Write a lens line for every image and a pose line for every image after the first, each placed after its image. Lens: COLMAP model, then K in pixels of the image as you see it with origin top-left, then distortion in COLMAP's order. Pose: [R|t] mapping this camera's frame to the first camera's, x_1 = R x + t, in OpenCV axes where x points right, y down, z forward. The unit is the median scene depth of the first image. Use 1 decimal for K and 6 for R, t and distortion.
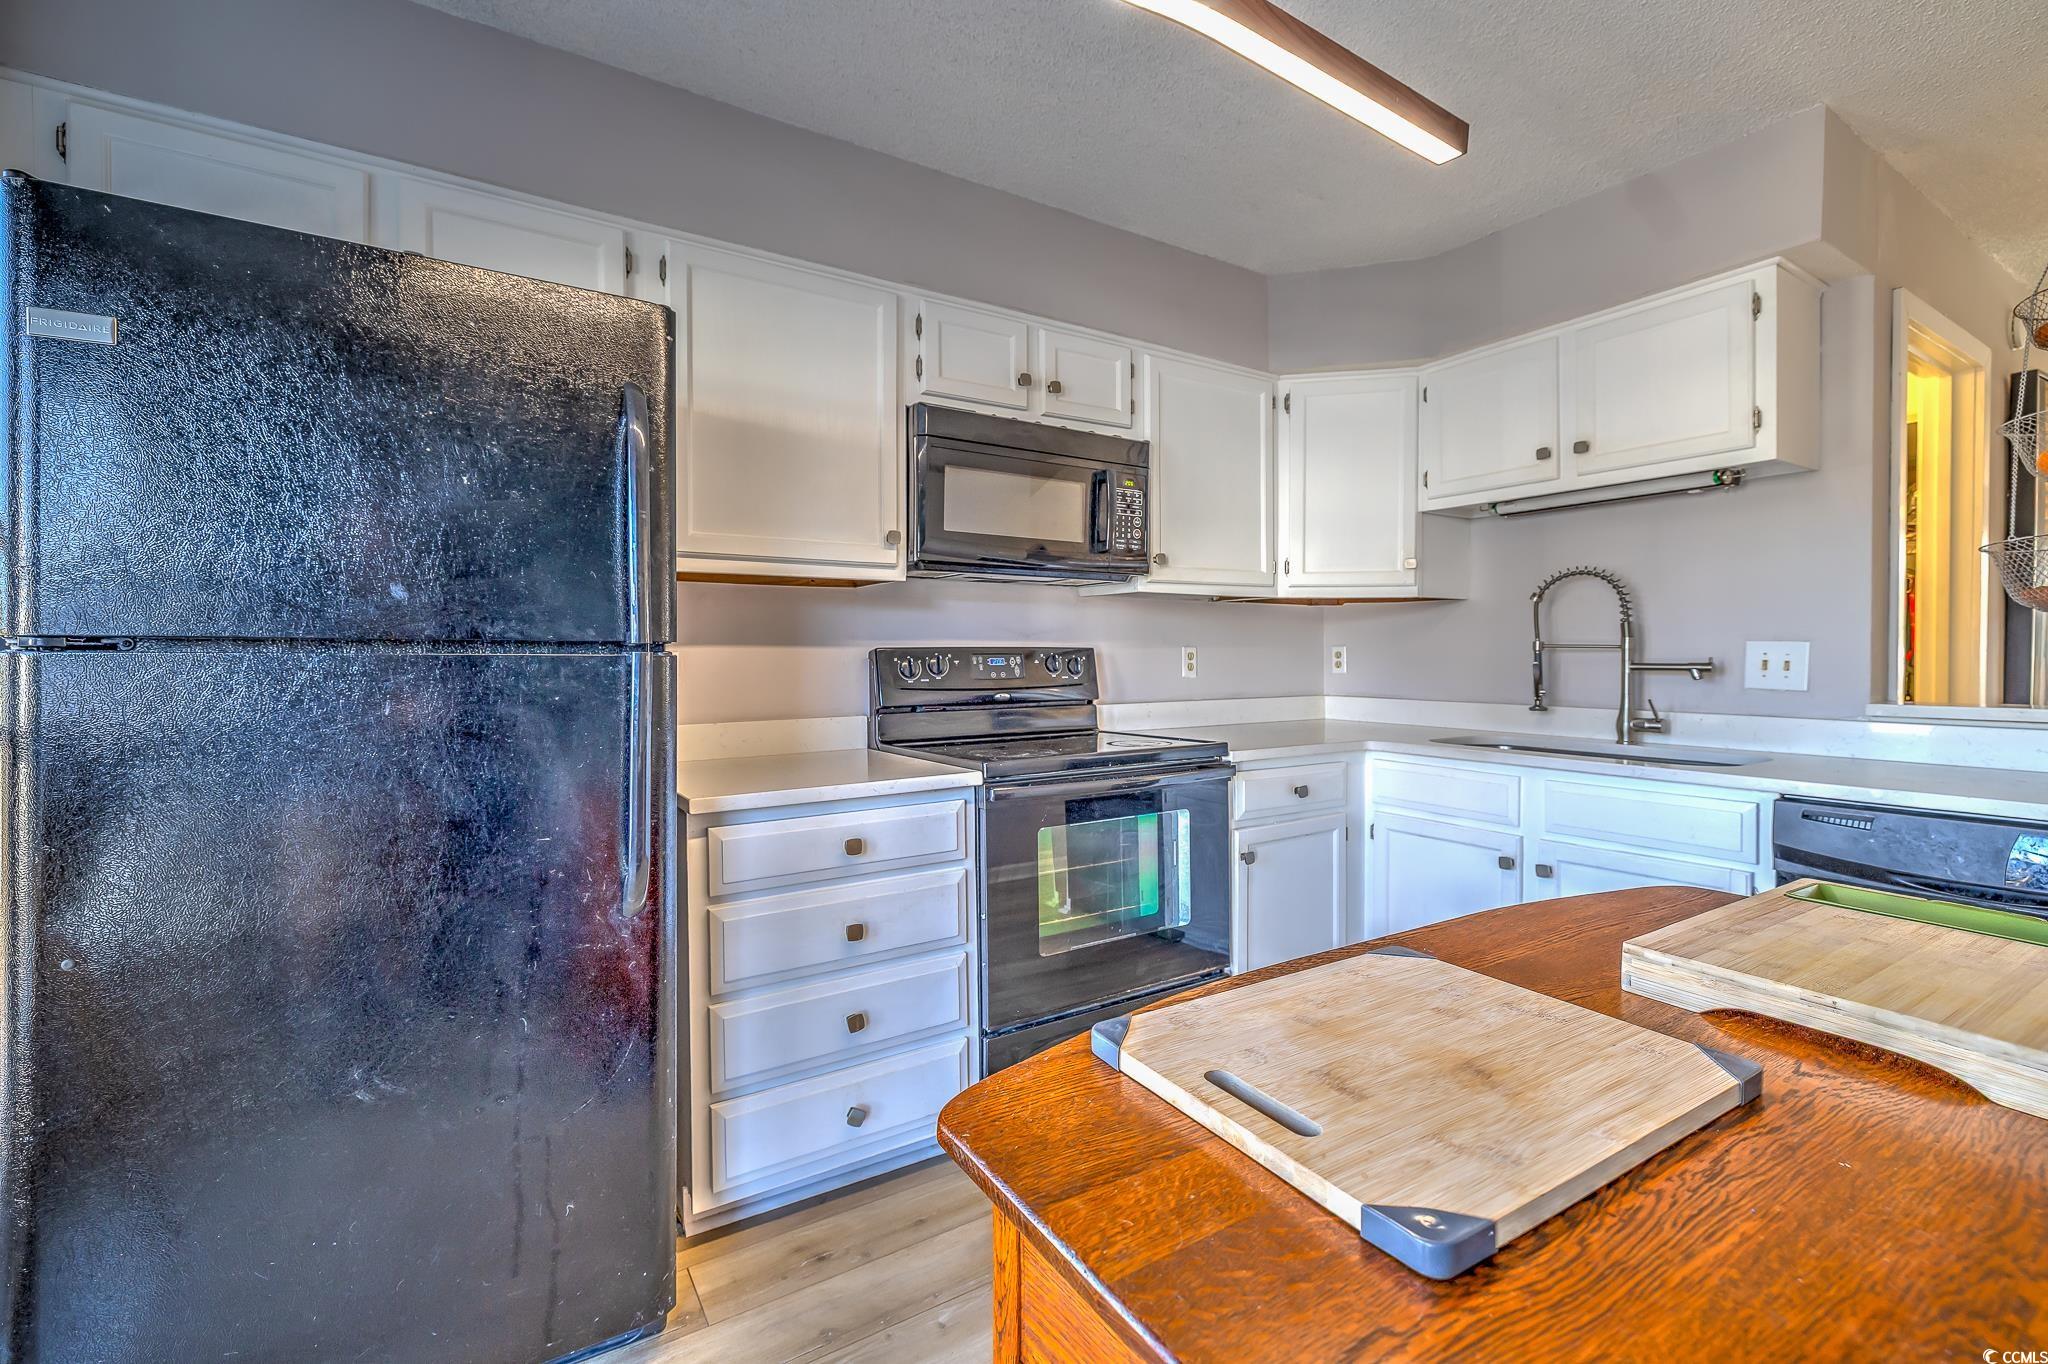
lens RADIAL K [[866.3, 0, 1021.3], [0, 866.3, 660.3], [0, 0, 1]] dist [-0.002525, -0.000051]
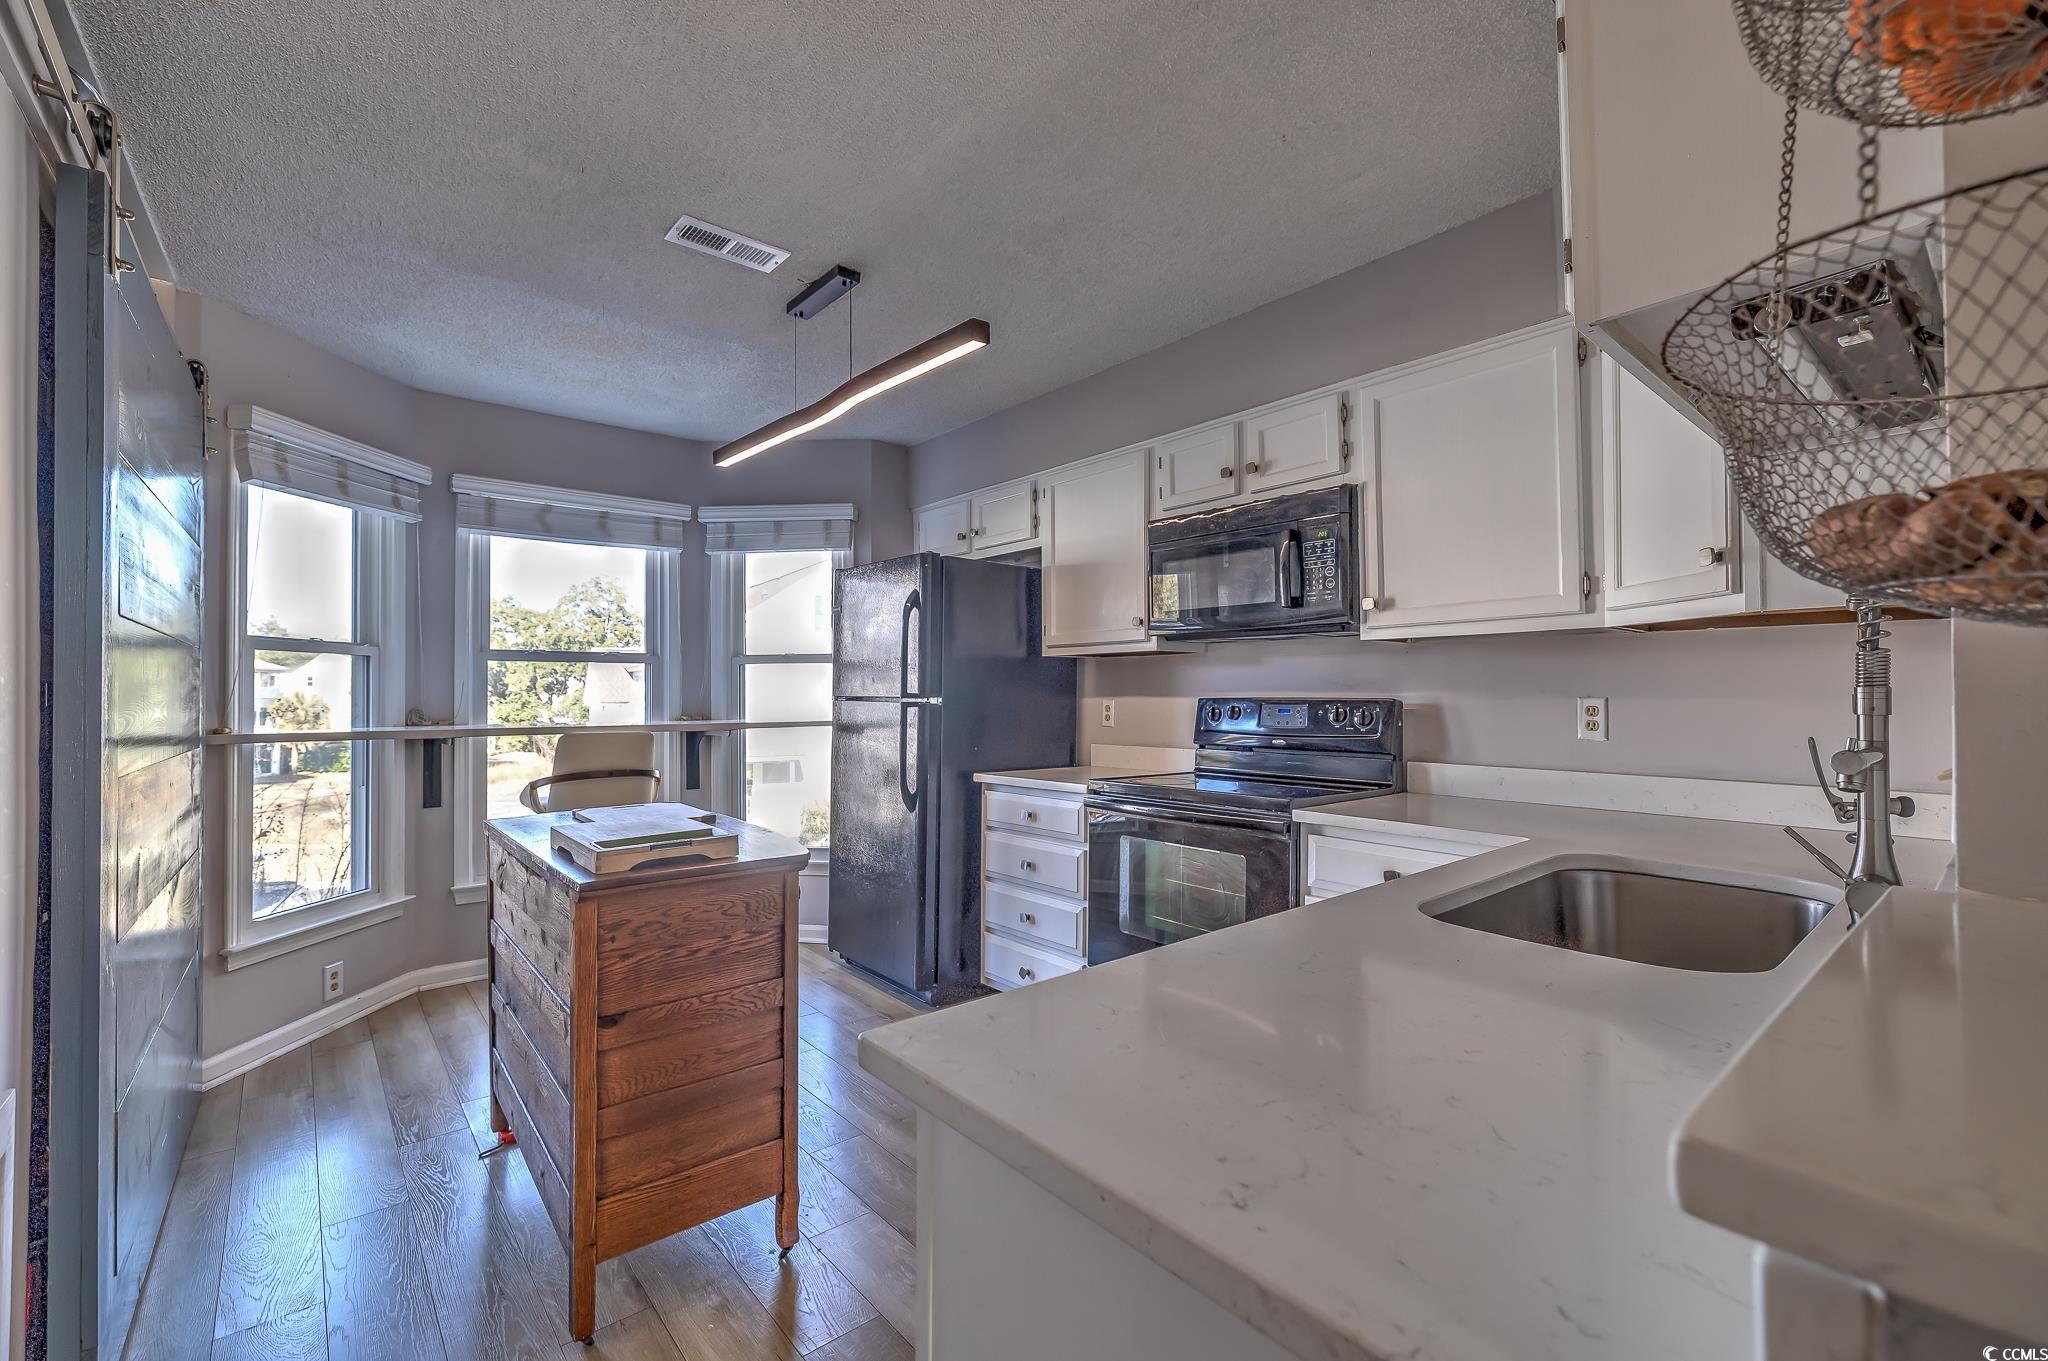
lens RADIAL K [[866.3, 0, 1015.0], [0, 866.3, 687.6], [0, 0, 1]] dist [-0.002525, -0.000051]
pose [[0.143476, -0.006877, -0.989630, 1.080533], [-0.011112, 0.999902, -0.008560, -0.016106], [0.989591, 0.012225, 0.143385, 0.522276]]
